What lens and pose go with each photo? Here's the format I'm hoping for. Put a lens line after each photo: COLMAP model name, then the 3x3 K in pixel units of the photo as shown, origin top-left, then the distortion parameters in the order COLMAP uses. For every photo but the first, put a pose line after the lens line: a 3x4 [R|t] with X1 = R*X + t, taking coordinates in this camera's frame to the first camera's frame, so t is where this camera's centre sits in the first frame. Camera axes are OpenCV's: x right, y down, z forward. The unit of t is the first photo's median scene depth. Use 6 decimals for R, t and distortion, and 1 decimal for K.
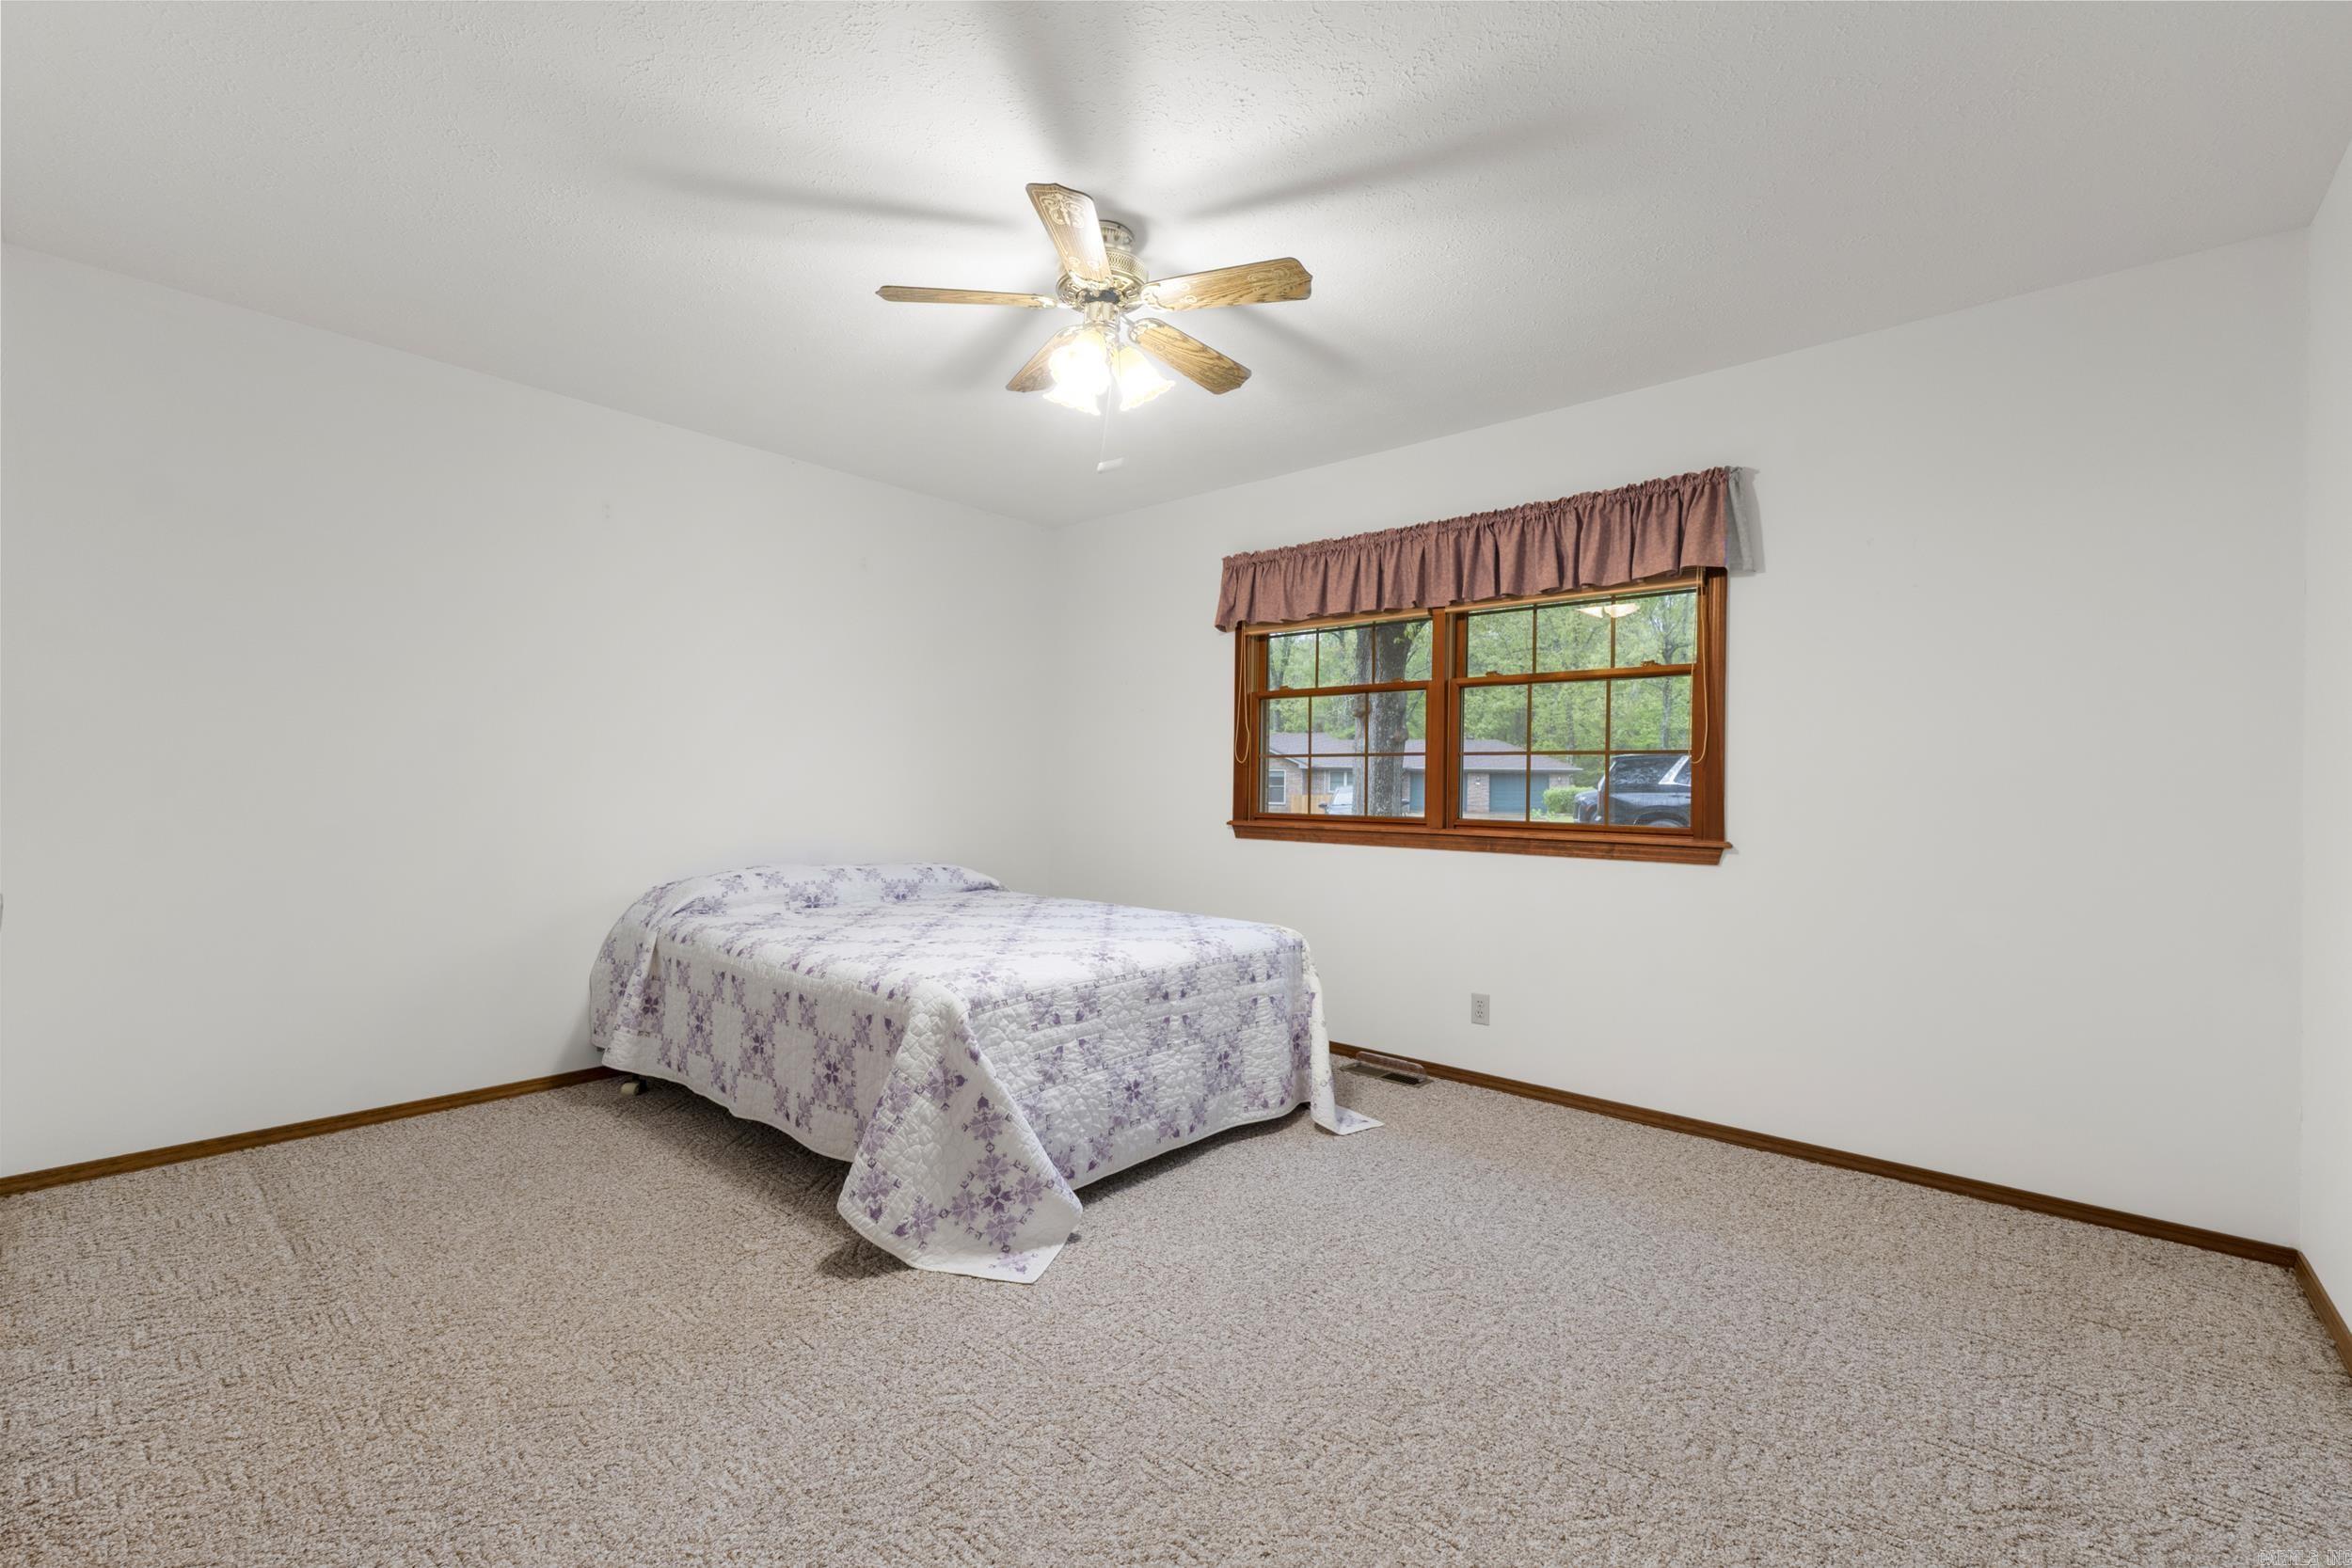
lens RADIAL K [[993.7, 0, 1180.8], [0, 993.7, 782.3], [0, 0, 1]] dist [0.002529, -0.000281]
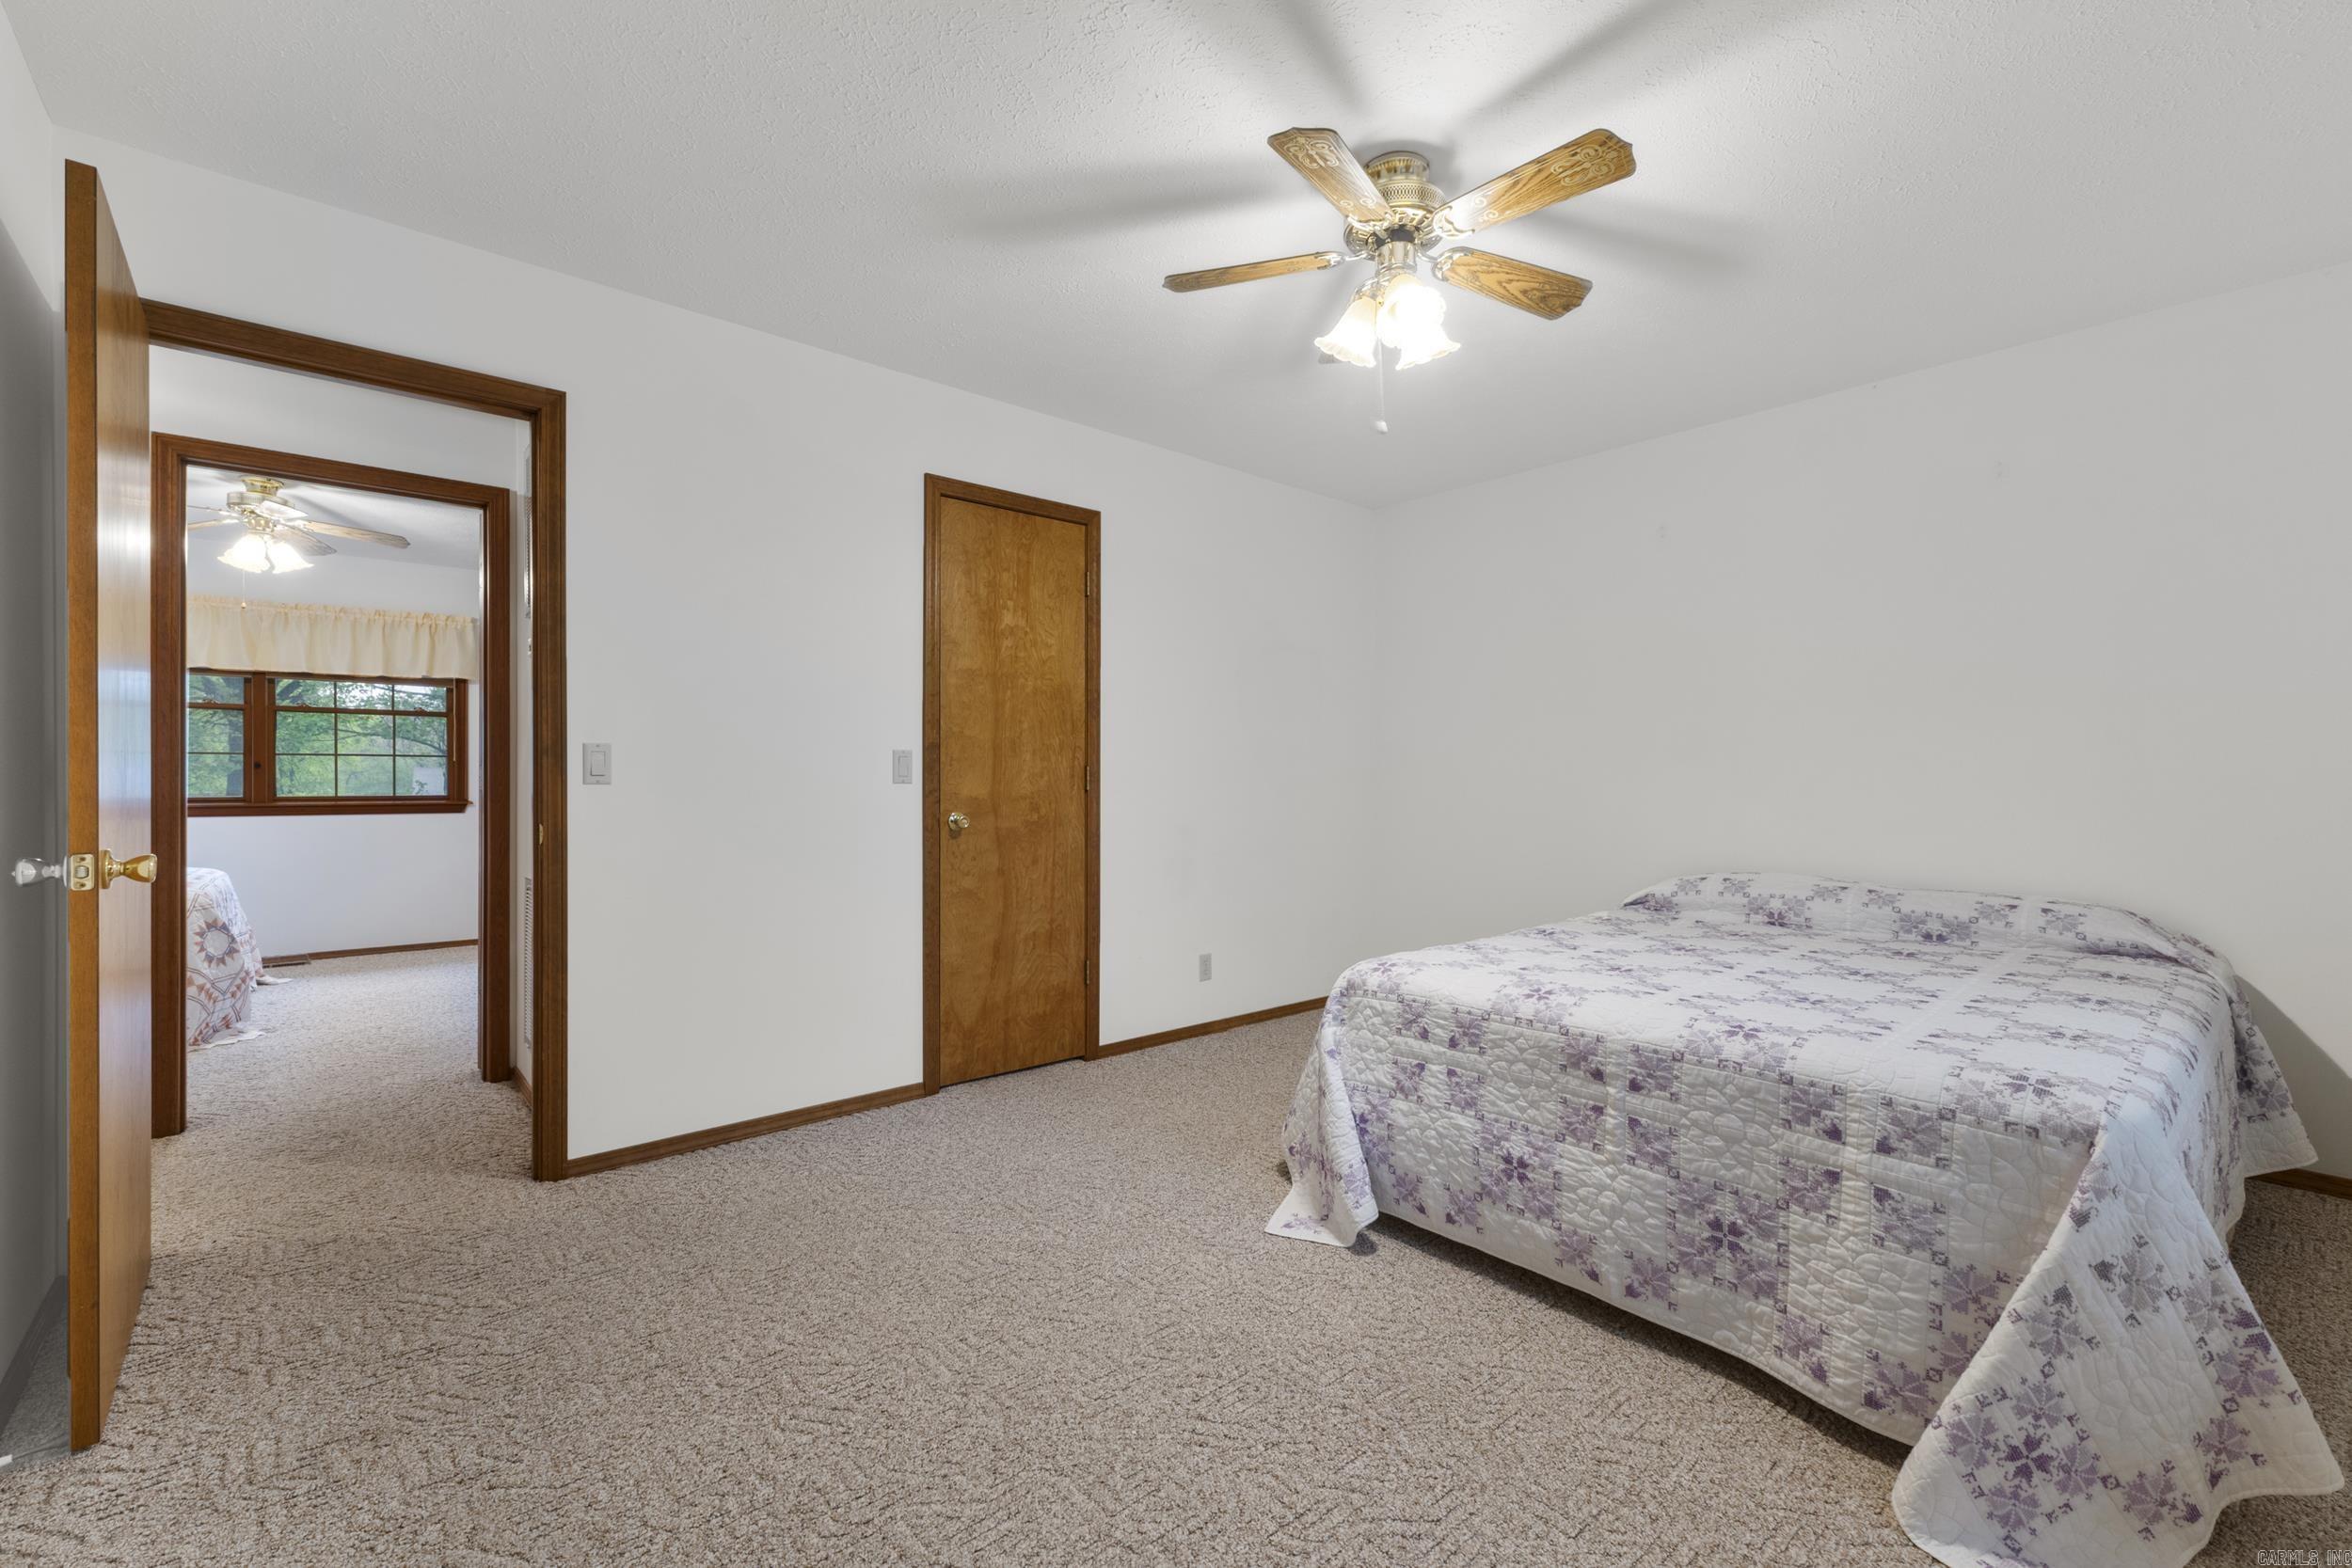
lens RADIAL K [[993.7, 0, 1176.3], [0, 993.7, 788.4], [0, 0, 1]] dist [0.002529, -0.000281]
pose [[-0.147711, -0.008481, -0.988994, 0.725161], [0.003075, 0.999954, -0.009034, 0.018619], [0.989026, -0.004375, -0.147679, 0.811587]]
